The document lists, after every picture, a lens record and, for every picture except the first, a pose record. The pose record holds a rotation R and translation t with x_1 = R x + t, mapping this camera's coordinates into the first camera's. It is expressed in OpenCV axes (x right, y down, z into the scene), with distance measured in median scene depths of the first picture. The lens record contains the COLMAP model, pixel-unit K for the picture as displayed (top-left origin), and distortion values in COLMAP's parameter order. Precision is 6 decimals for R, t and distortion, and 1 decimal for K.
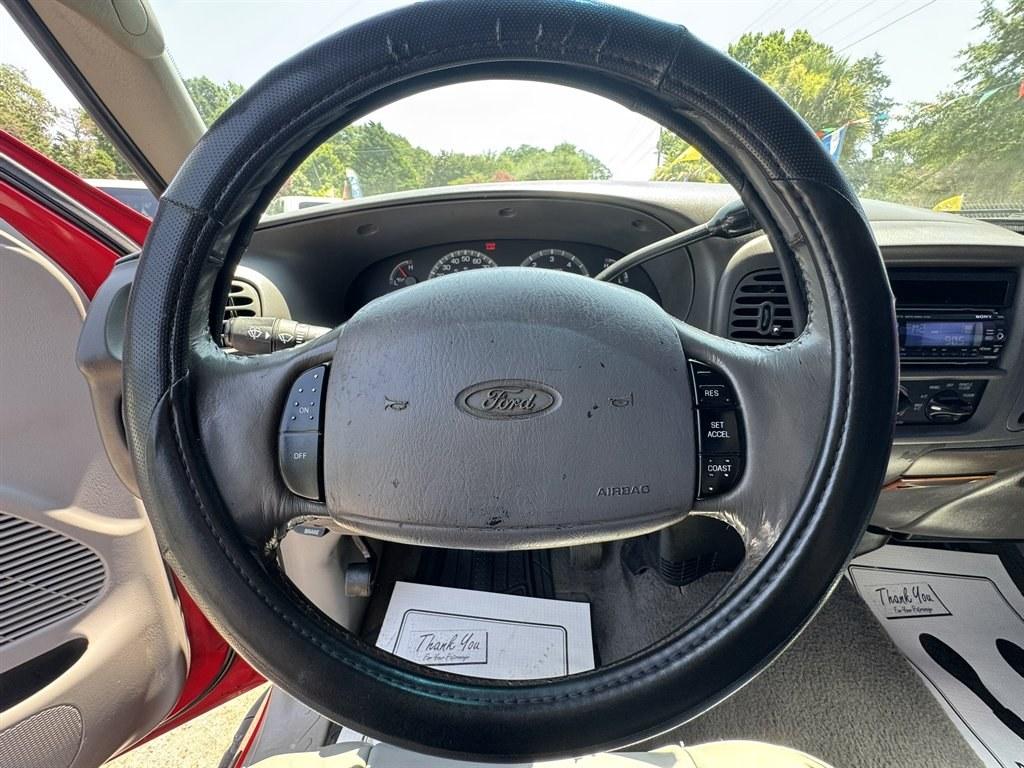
lens RADIAL K [[409.2, 0, 511.5], [0, 409.2, 380.9], [0, 0, 1]] dist [-0.003074, -0.000367]
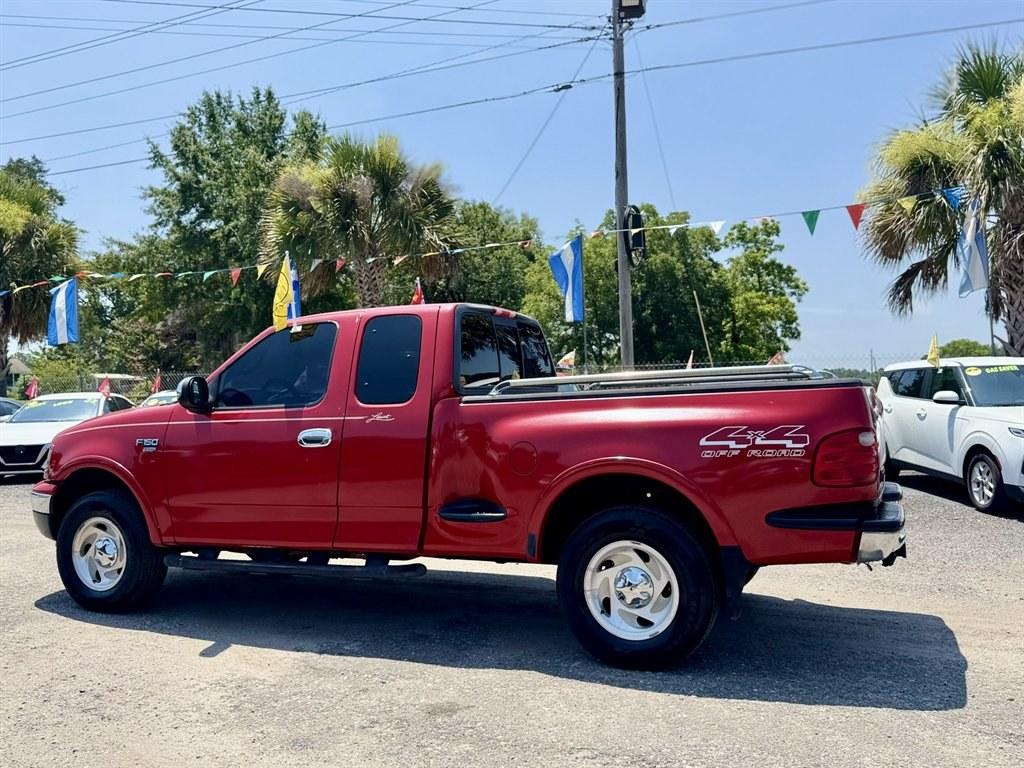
lens RADIAL K [[901.7, 0, 512.0], [0, 901.7, 384.0], [0, 0, 1]] dist [-0.003903, -0.006878]
pose [[0.409707, -0.002393, 0.912214, -6.776859], [0.340195, 0.928256, -0.150358, 1.721040], [-0.846409, 0.371933, 0.381127, -4.680917]]
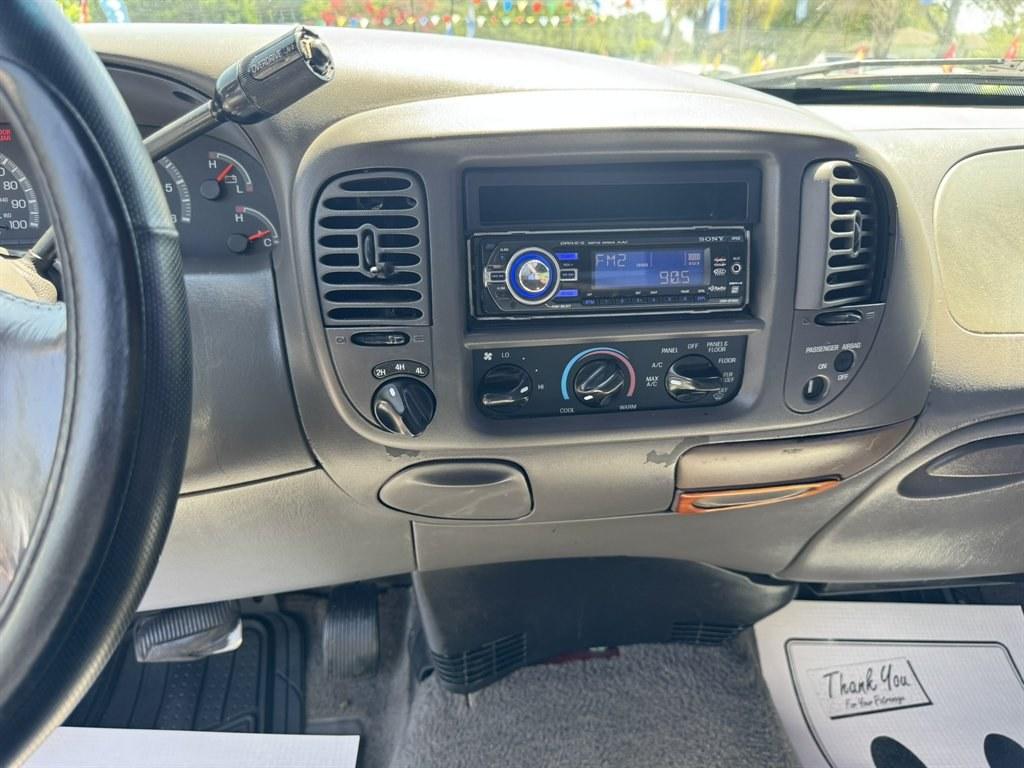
lens RADIAL K [[735.2, 0, 510.6], [0, 735.2, 378.6], [0, 0, 1]] dist [0.040636, -0.074026]
pose [[0.994849, -0.042309, 0.092112, 0.444154], [0.039780, 0.998784, 0.029116, 0.010819], [-0.093232, -0.025301, 0.995323, -0.089014]]
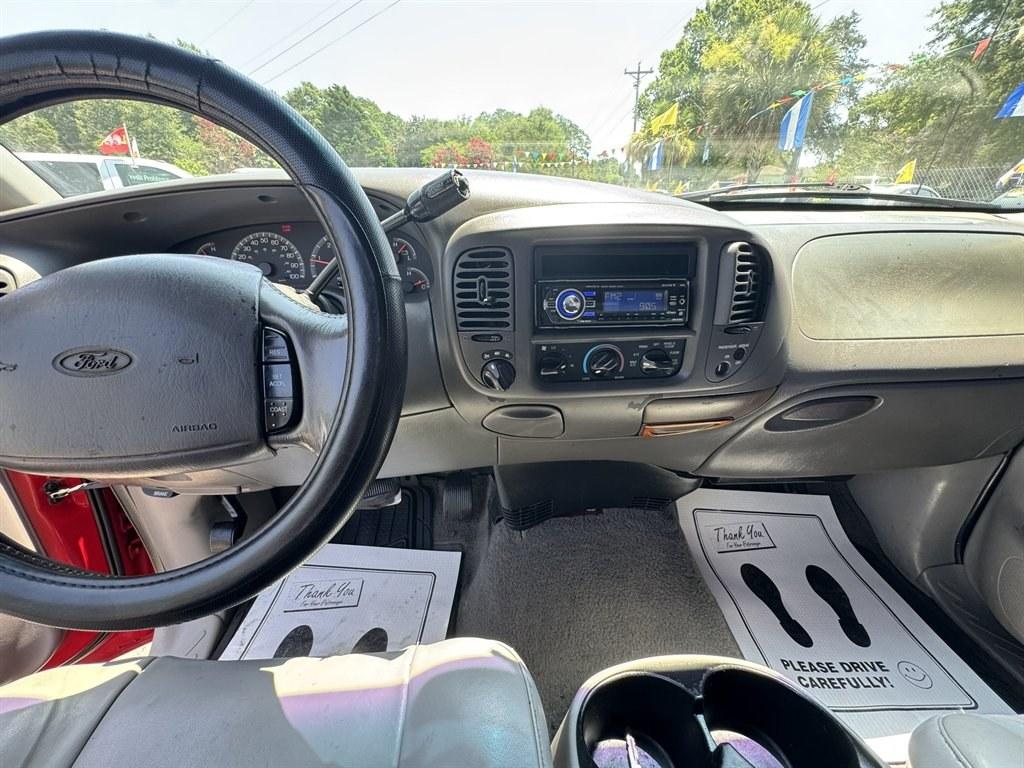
lens RADIAL K [[409.2, 0, 511.5], [0, 409.2, 380.9], [0, 0, 1]] dist [-0.003074, -0.000367]
pose [[0.998852, -0.029045, 0.038083, 0.399374], [0.026586, 0.997625, 0.063549, 0.019459], [-0.039838, -0.062463, 0.997252, -0.110748]]
